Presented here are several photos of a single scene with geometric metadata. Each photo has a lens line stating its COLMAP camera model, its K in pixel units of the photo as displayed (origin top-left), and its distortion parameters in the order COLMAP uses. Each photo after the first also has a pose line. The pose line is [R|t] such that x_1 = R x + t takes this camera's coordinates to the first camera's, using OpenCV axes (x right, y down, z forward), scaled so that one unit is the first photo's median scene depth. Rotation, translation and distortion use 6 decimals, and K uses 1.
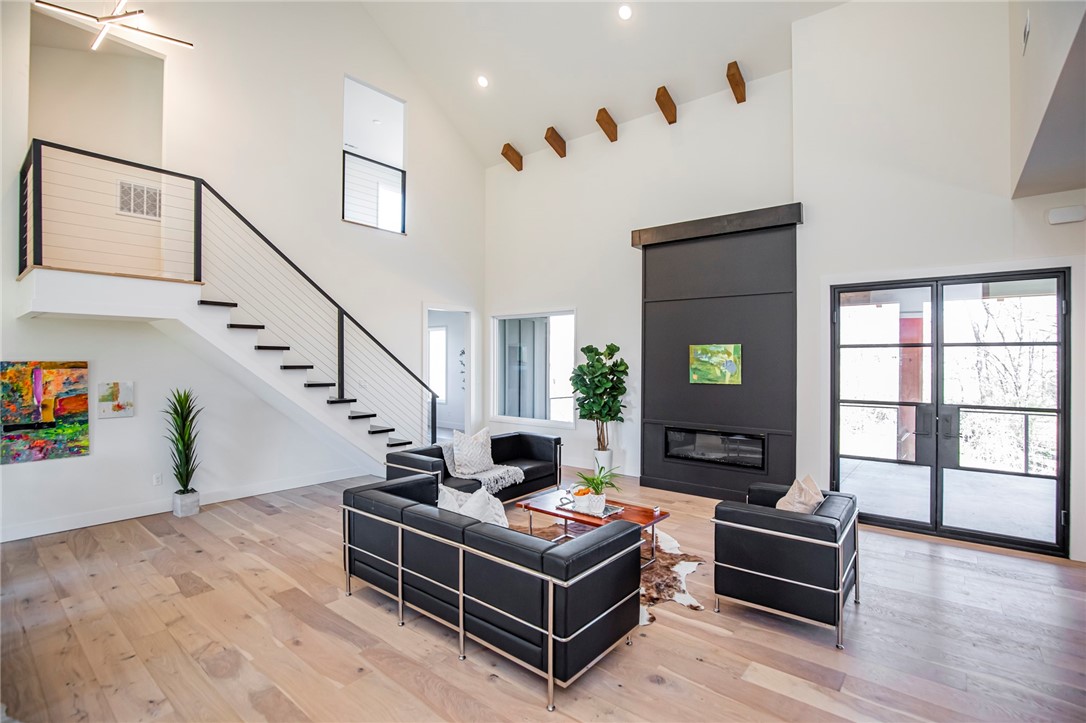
lens RADIAL K [[506.6, 0, 550.9], [0, 506.6, 358.7], [0, 0, 1]] dist [-0.033762, 0.006495]
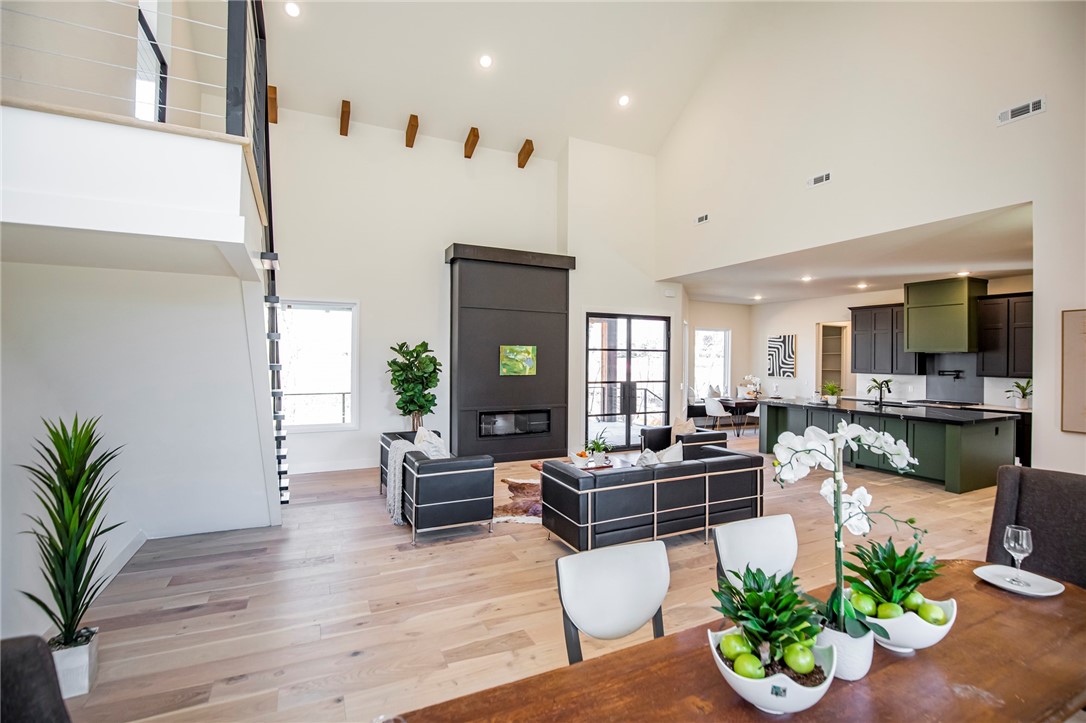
lens RADIAL K [[506.6, 0, 552.2], [0, 506.6, 354.6], [0, 0, 1]] dist [-0.033762, 0.006495]
pose [[0.418552, 0.007609, 0.908161, -1.030526], [-0.008334, 0.999955, -0.004537, 0.000788], [-0.908154, -0.005670, 0.418597, 0.432731]]
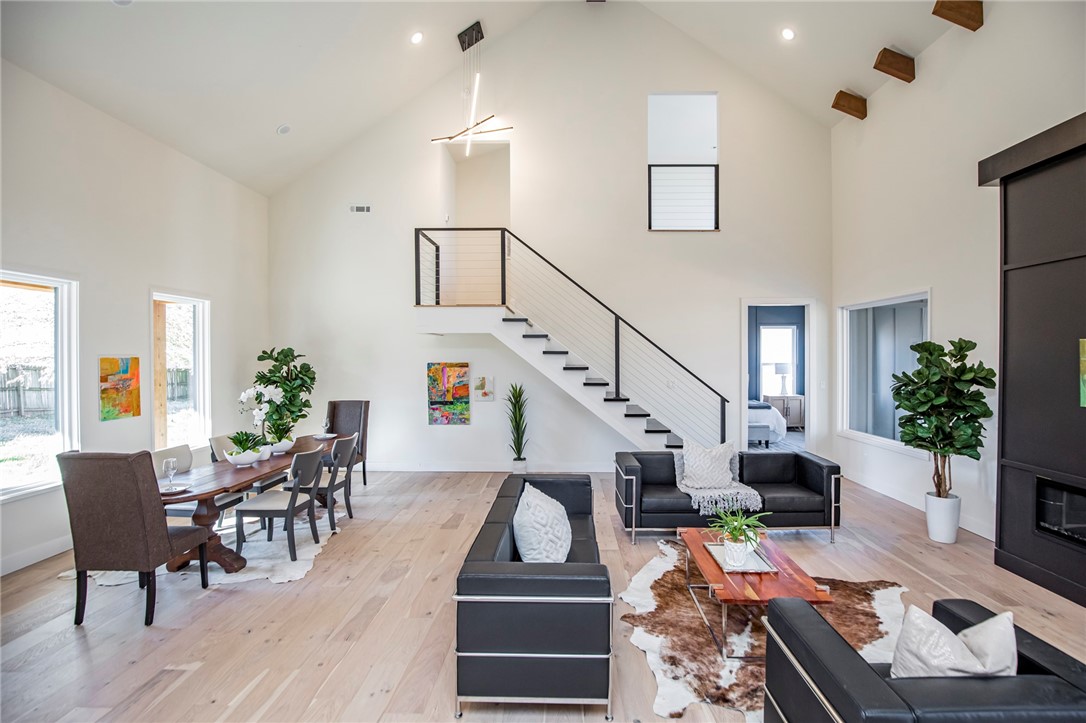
lens RADIAL K [[506.6, 0, 551.8], [0, 506.6, 355.8], [0, 0, 1]] dist [-0.033762, 0.006495]
pose [[0.606739, -0.003490, -0.794894, 0.437701], [0.005335, 0.999986, -0.000319, -0.013592], [0.794883, -0.004047, 0.606749, 0.255354]]
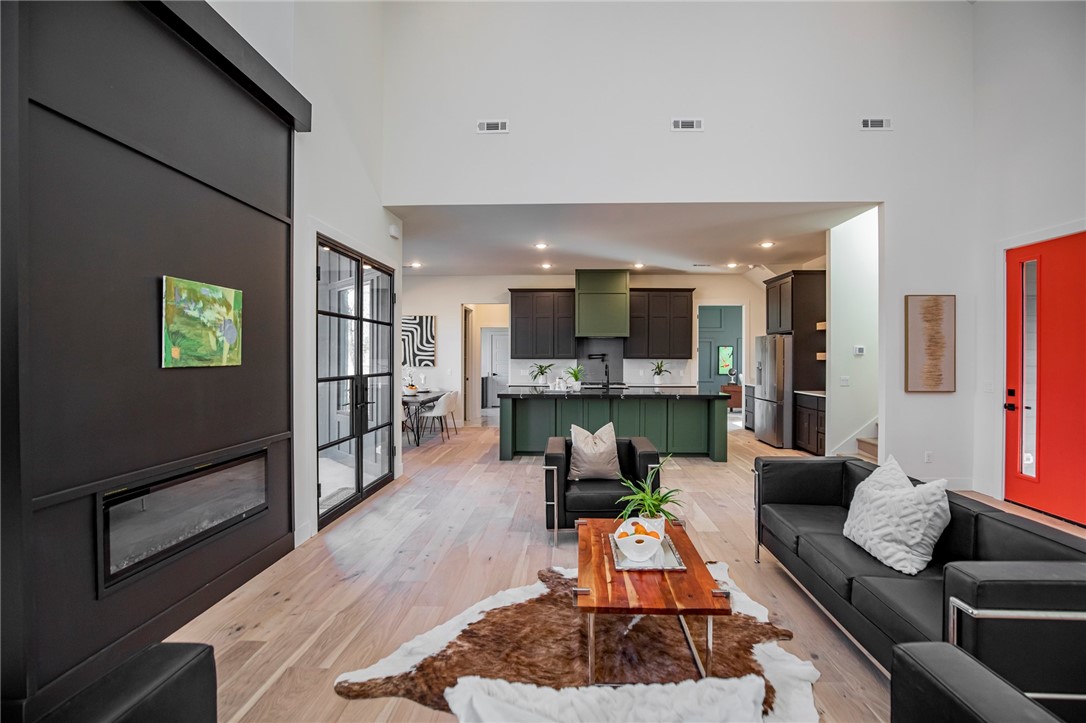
lens RADIAL K [[506.6, 0, 553.5], [0, 506.6, 359.9], [0, 0, 1]] dist [-0.033762, 0.006495]
pose [[-0.596812, -0.007472, 0.802347, -0.295483], [-0.002553, 0.999969, 0.007413, 0.047124], [-0.802377, 0.002375, -0.596812, 1.228644]]
